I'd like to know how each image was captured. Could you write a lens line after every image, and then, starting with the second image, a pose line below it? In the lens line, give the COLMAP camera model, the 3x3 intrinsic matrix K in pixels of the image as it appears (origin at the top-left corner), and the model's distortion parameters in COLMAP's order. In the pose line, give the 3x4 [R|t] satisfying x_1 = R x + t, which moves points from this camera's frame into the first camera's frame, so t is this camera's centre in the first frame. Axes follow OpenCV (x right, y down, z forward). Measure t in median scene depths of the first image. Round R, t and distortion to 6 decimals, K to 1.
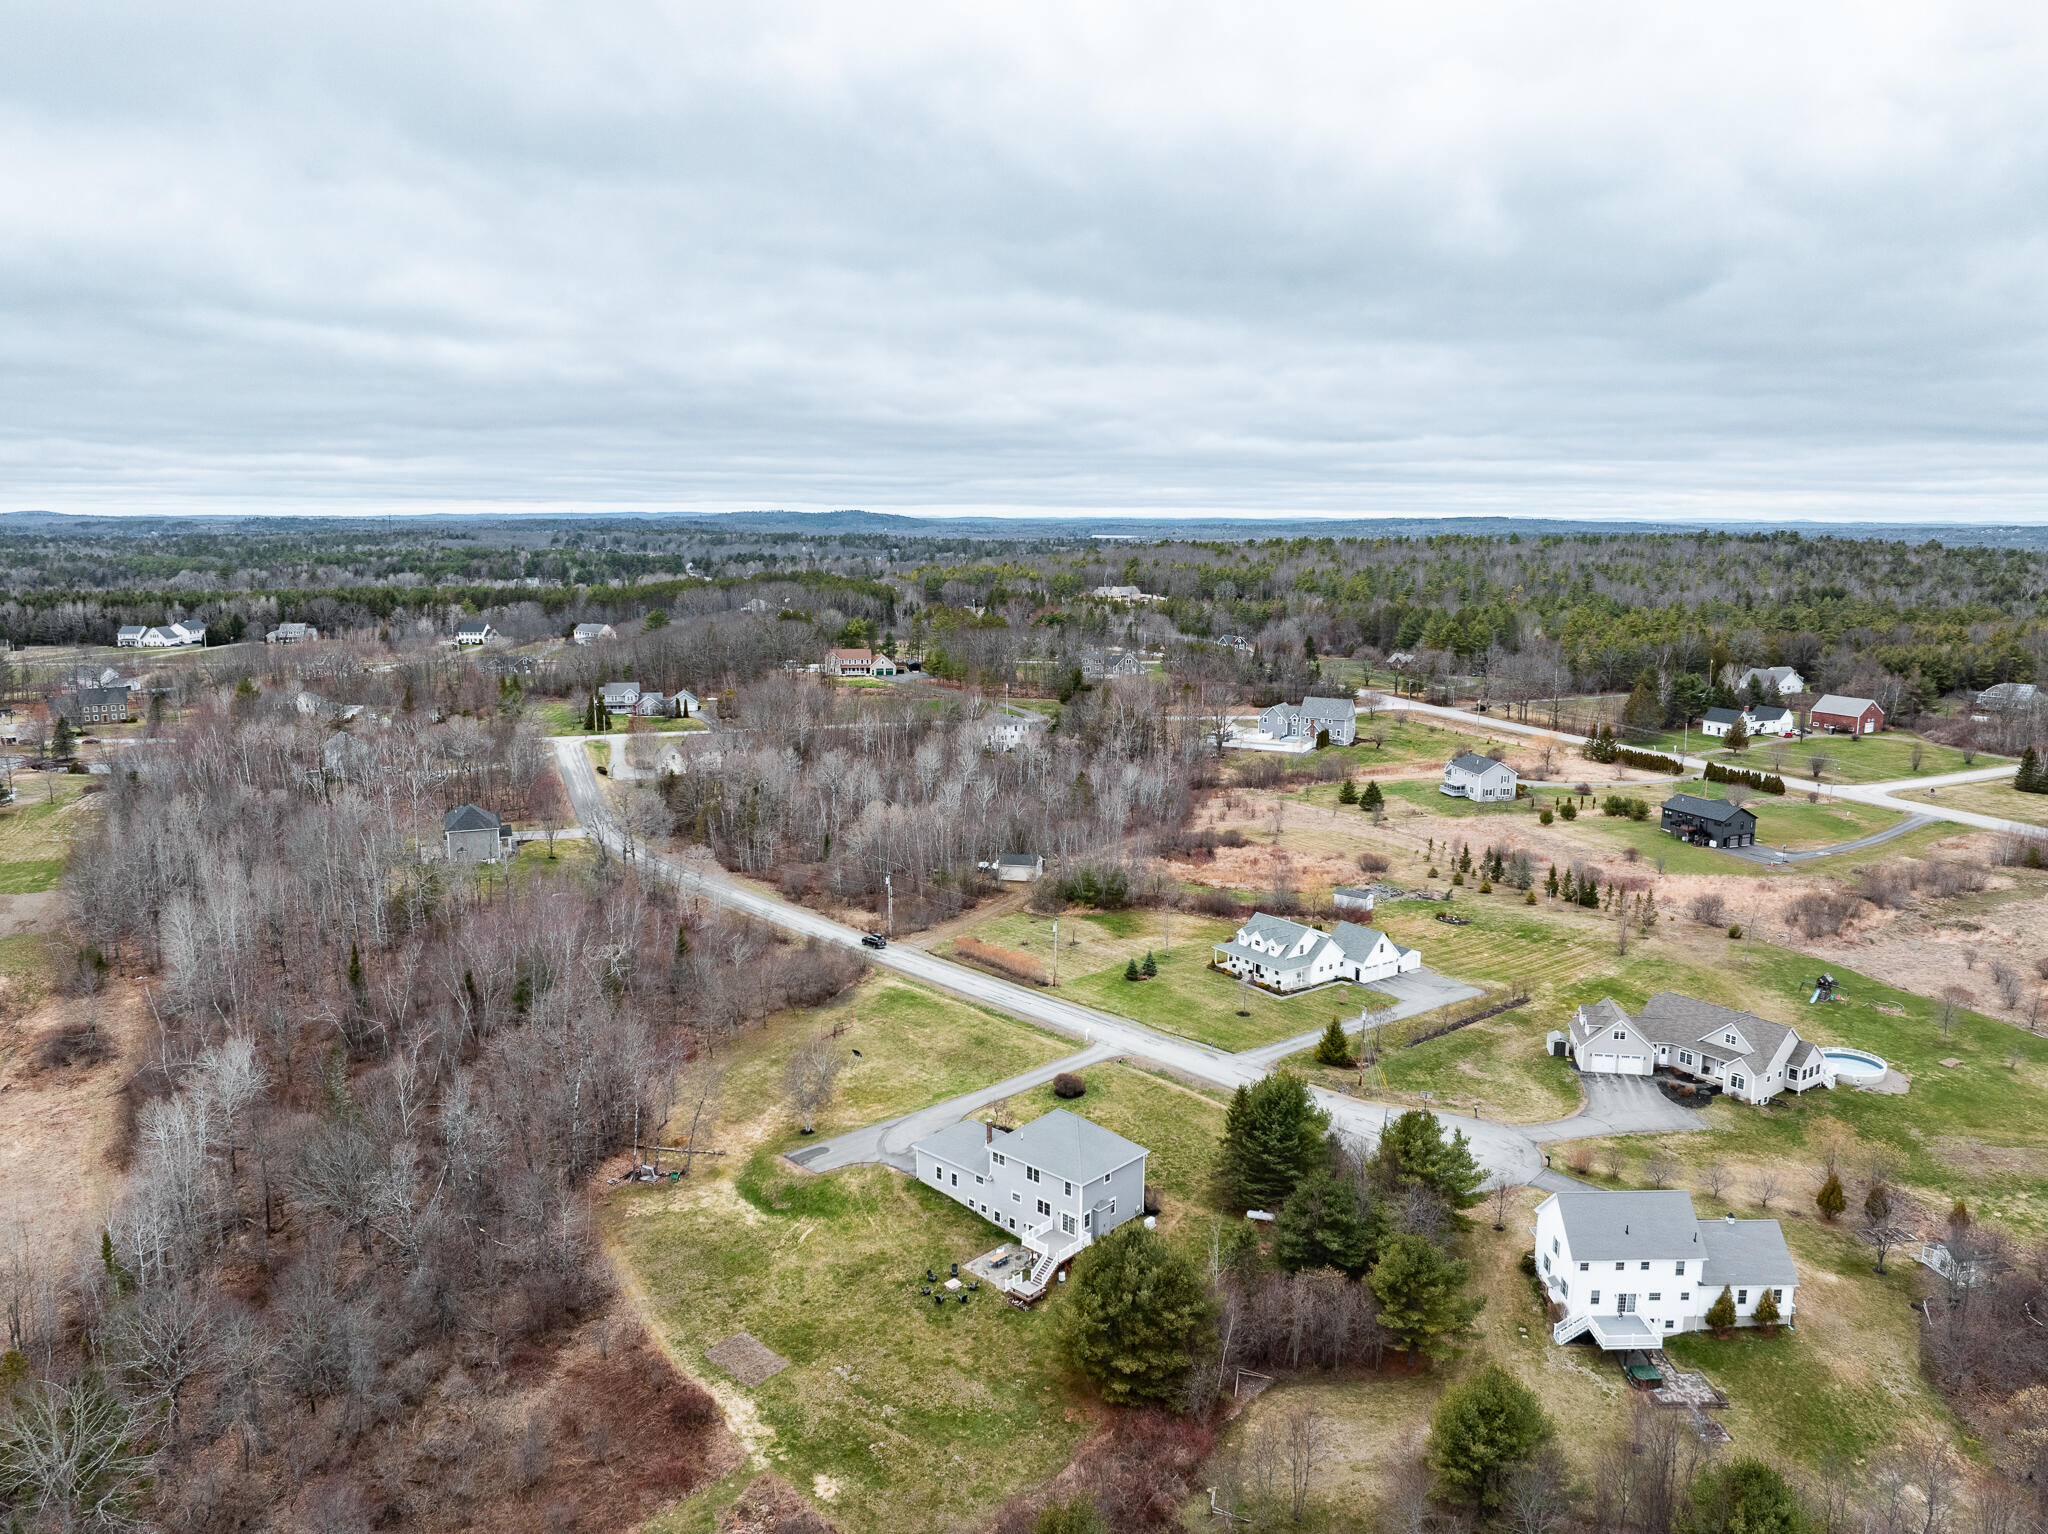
lens RADIAL K [[1455.2, 0, 1029.0], [0, 1455.2, 766.5], [0, 0, 1]] dist [-0.004660, -0.096773]
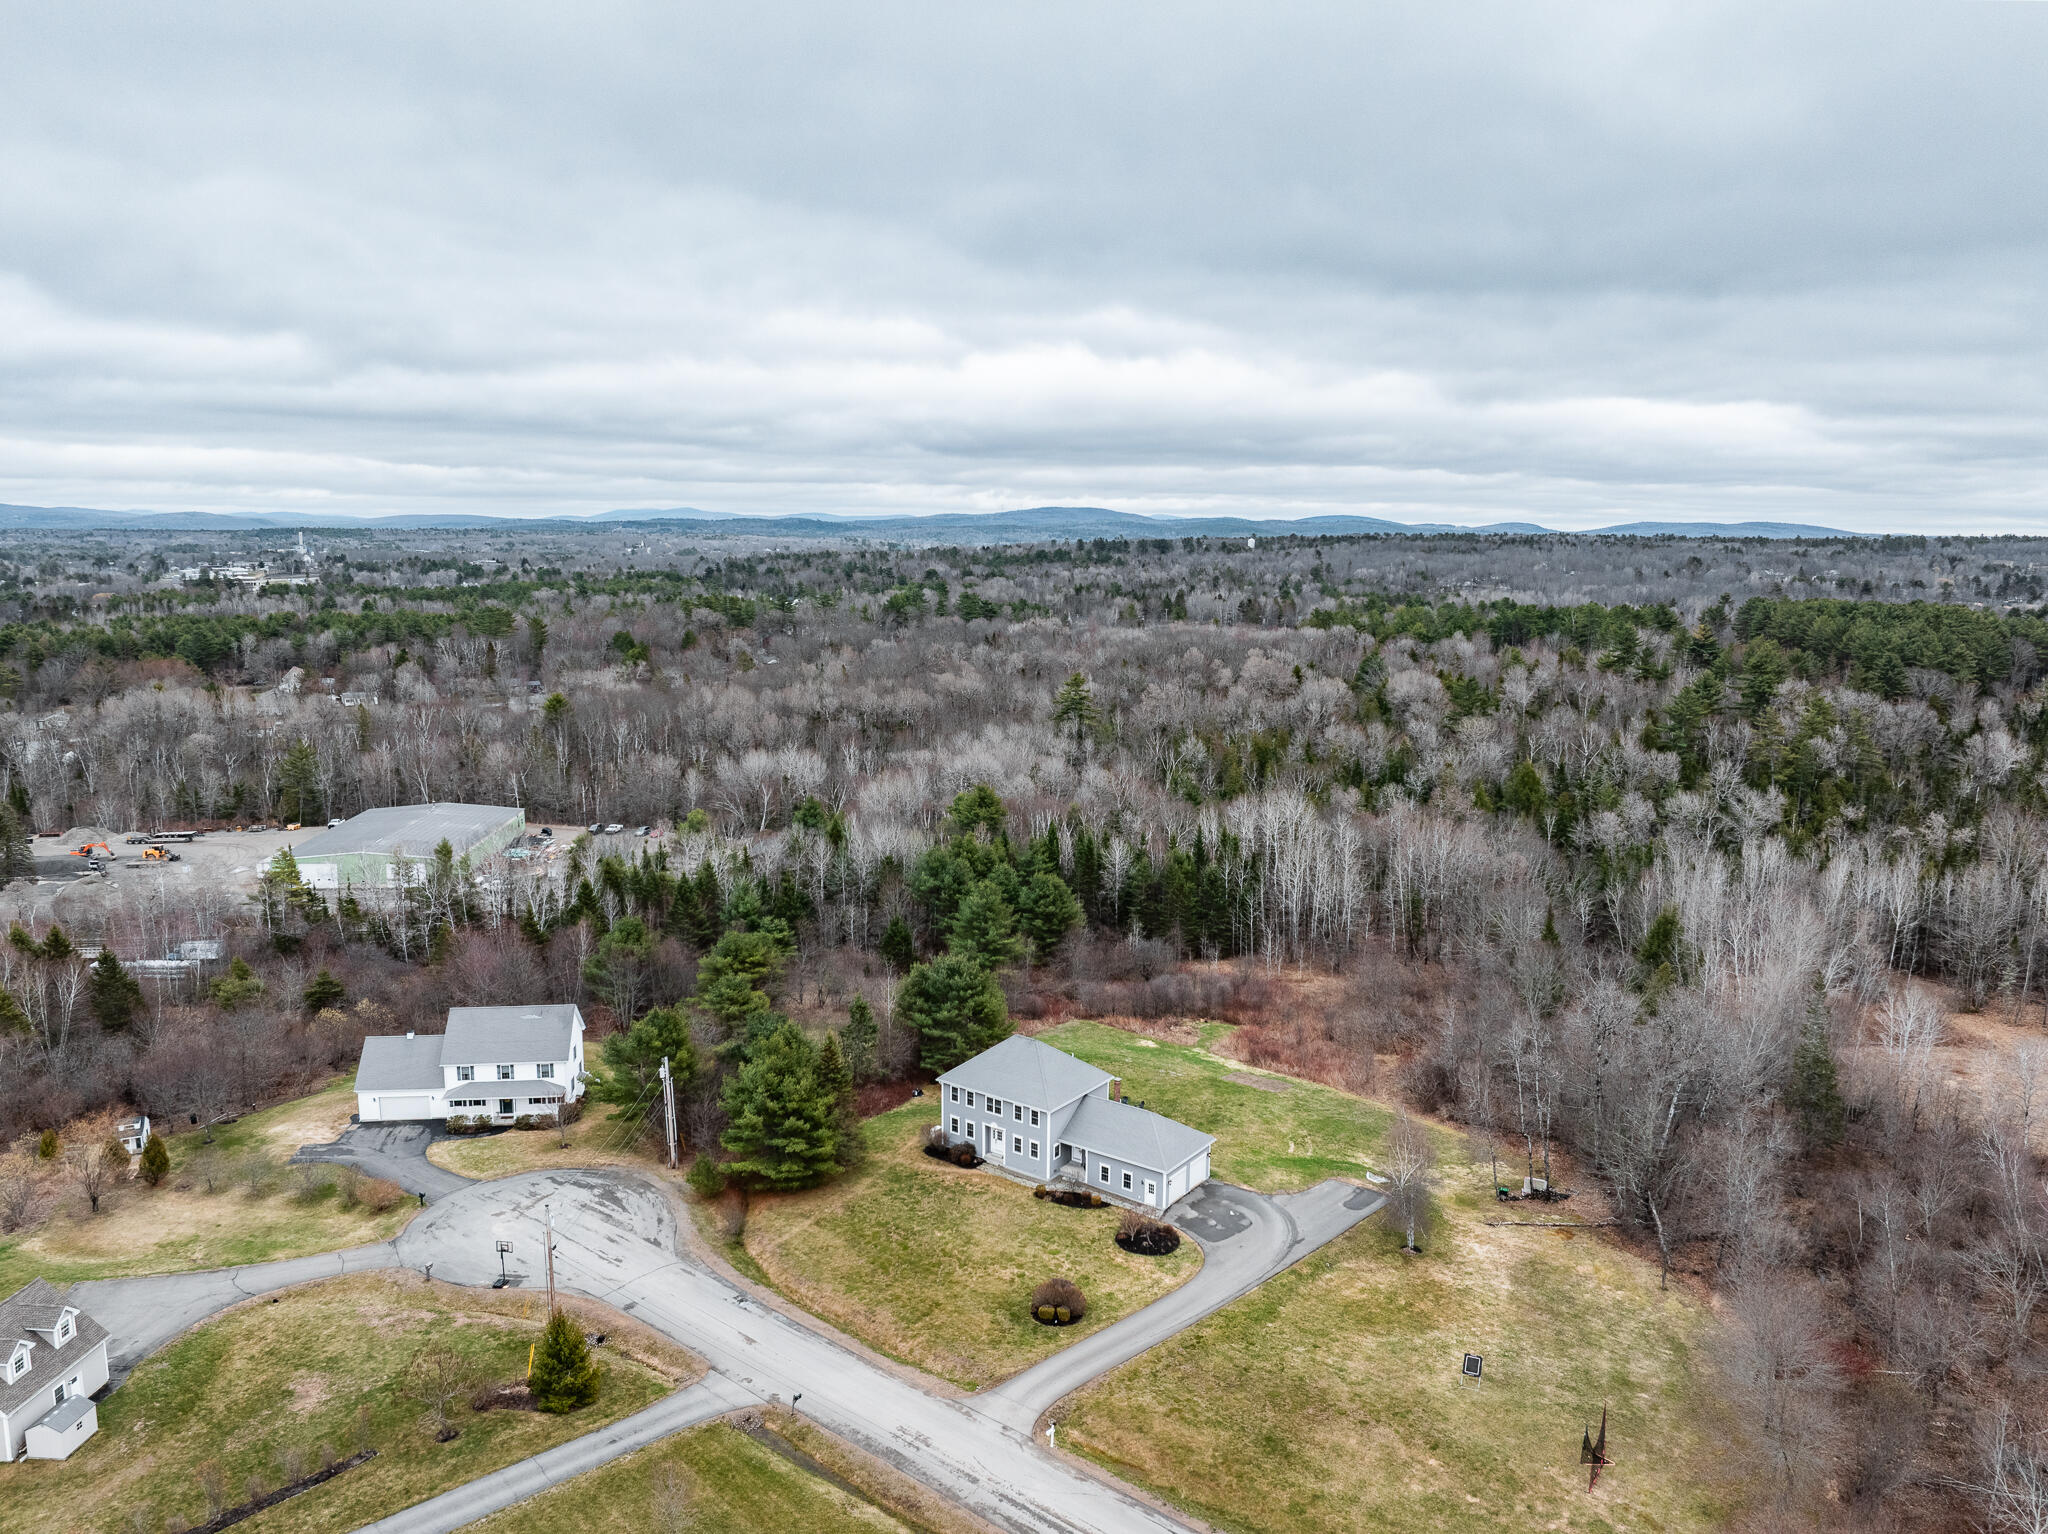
lens RADIAL K [[1445.1, 0, 1025.0], [0, 1445.1, 752.5], [0, 0, 1]] dist [-0.011573, -0.049736]
pose [[-0.992960, 0.009447, -0.118074, 0.132708], [-0.028855, 0.947495, 0.318467, -0.225954], [0.114883, 0.319632, -0.940551, 1.795159]]
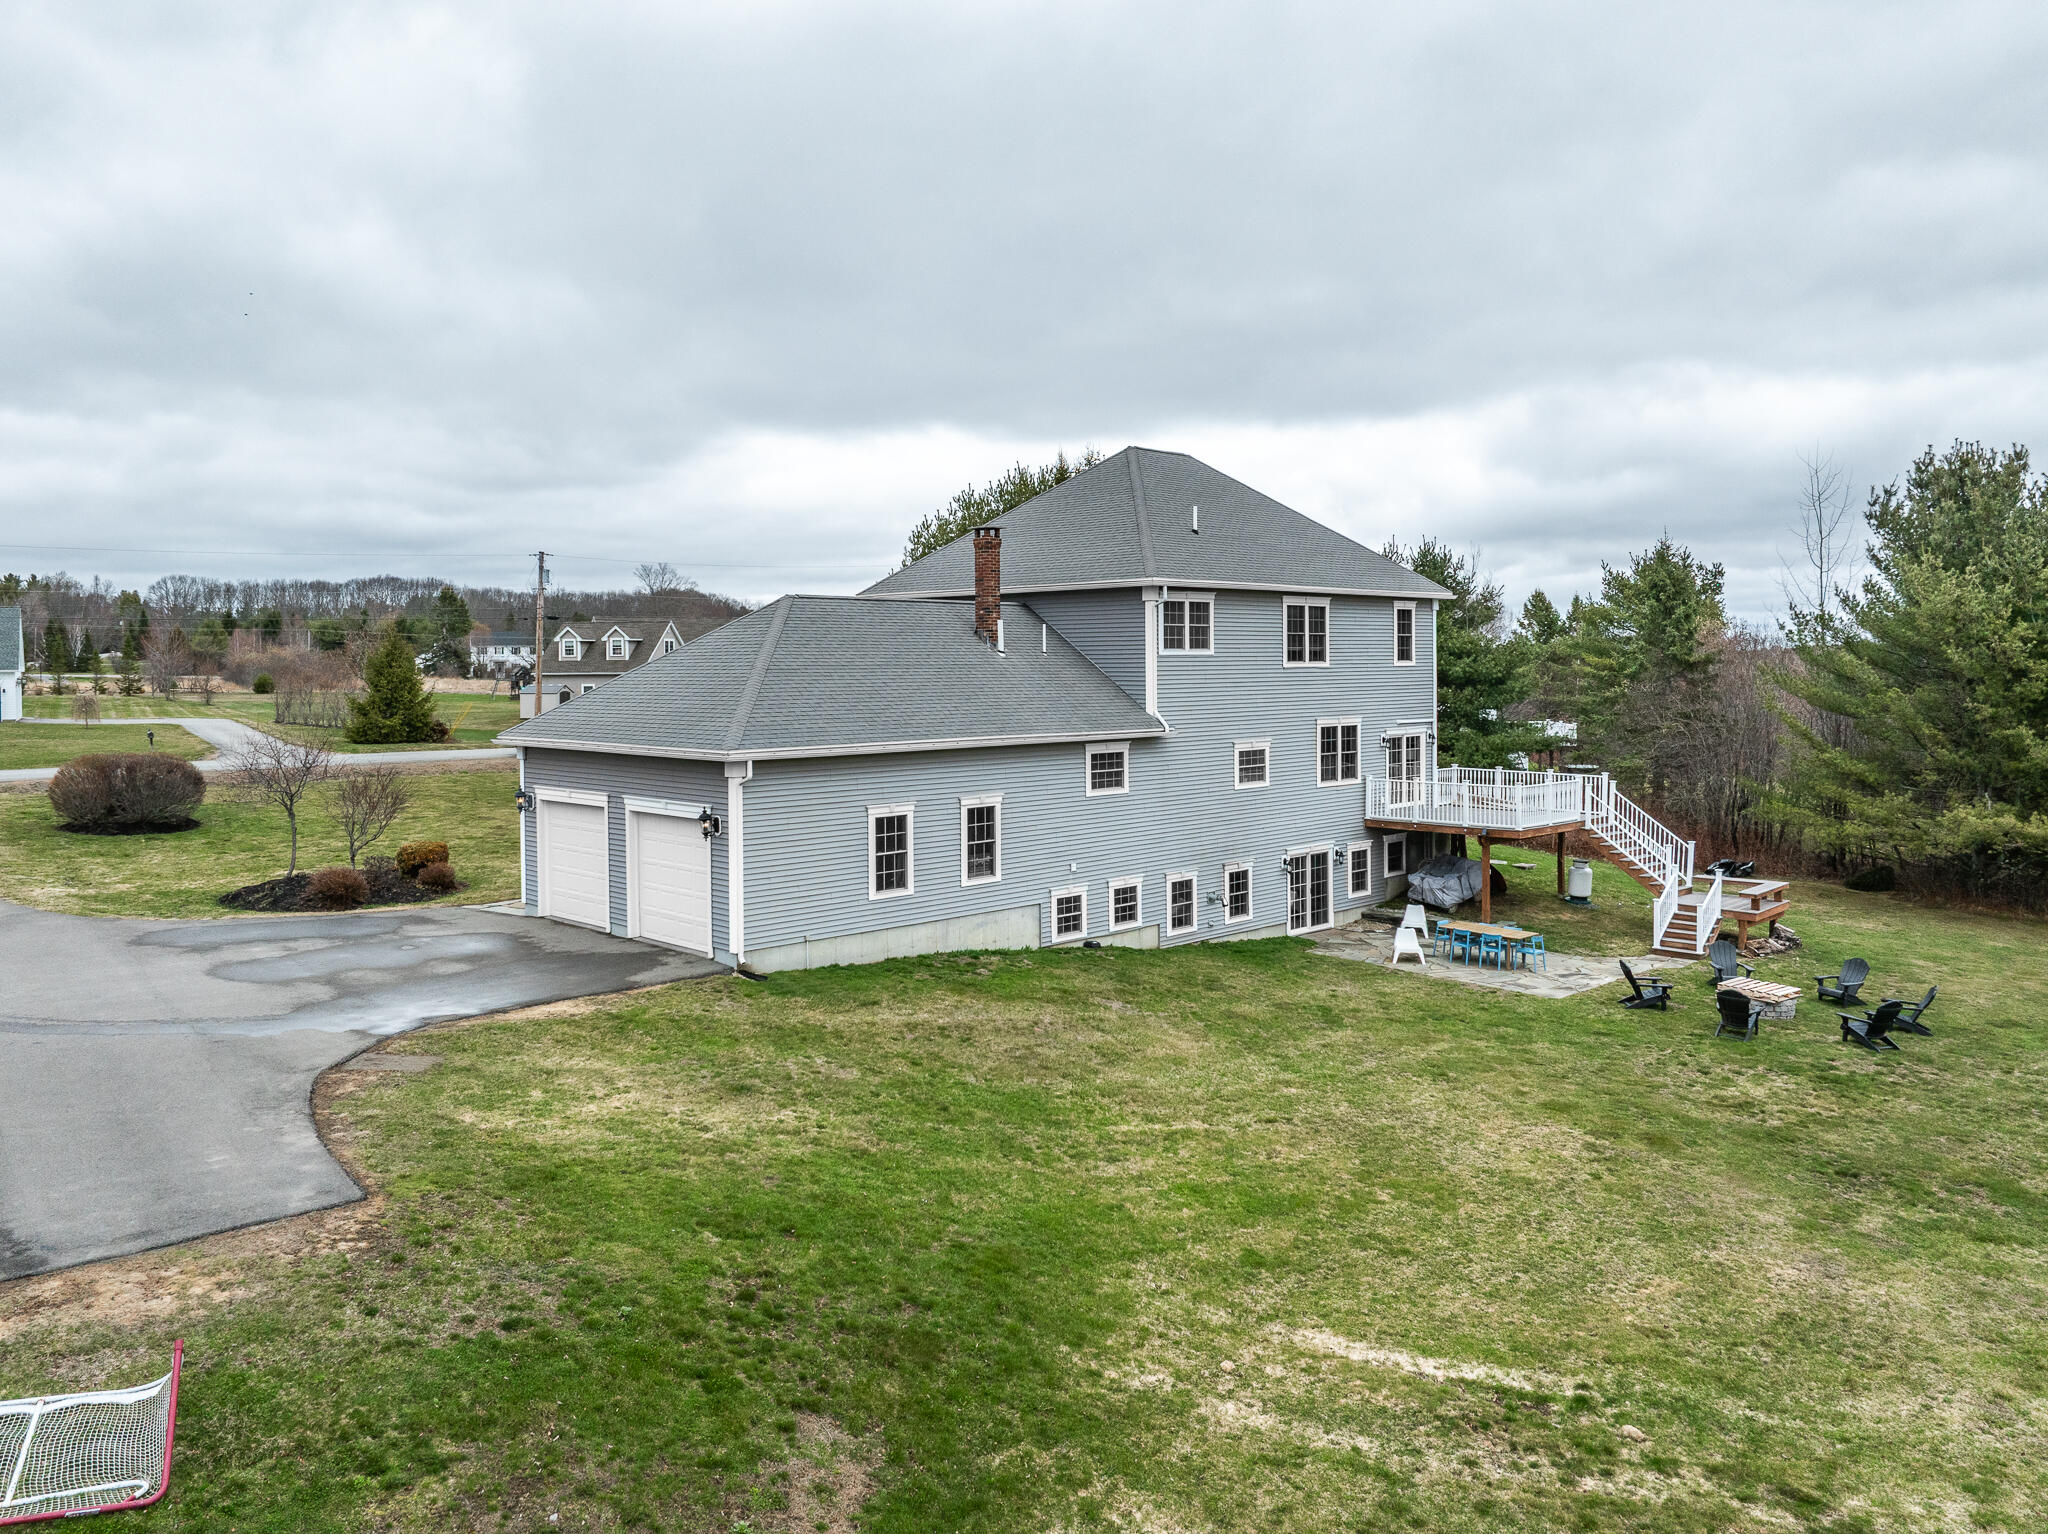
lens RADIAL K [[1502.7, 0, 1032.8], [0, 1502.7, 664.3], [0, 0, 1]] dist [-0.034265, -0.001760]
pose [[0.042386, -0.004109, 0.999093, -0.253518], [0.177388, 0.984135, -0.003478, 0.271874], [-0.983228, 0.177374, 0.042443, 1.011773]]
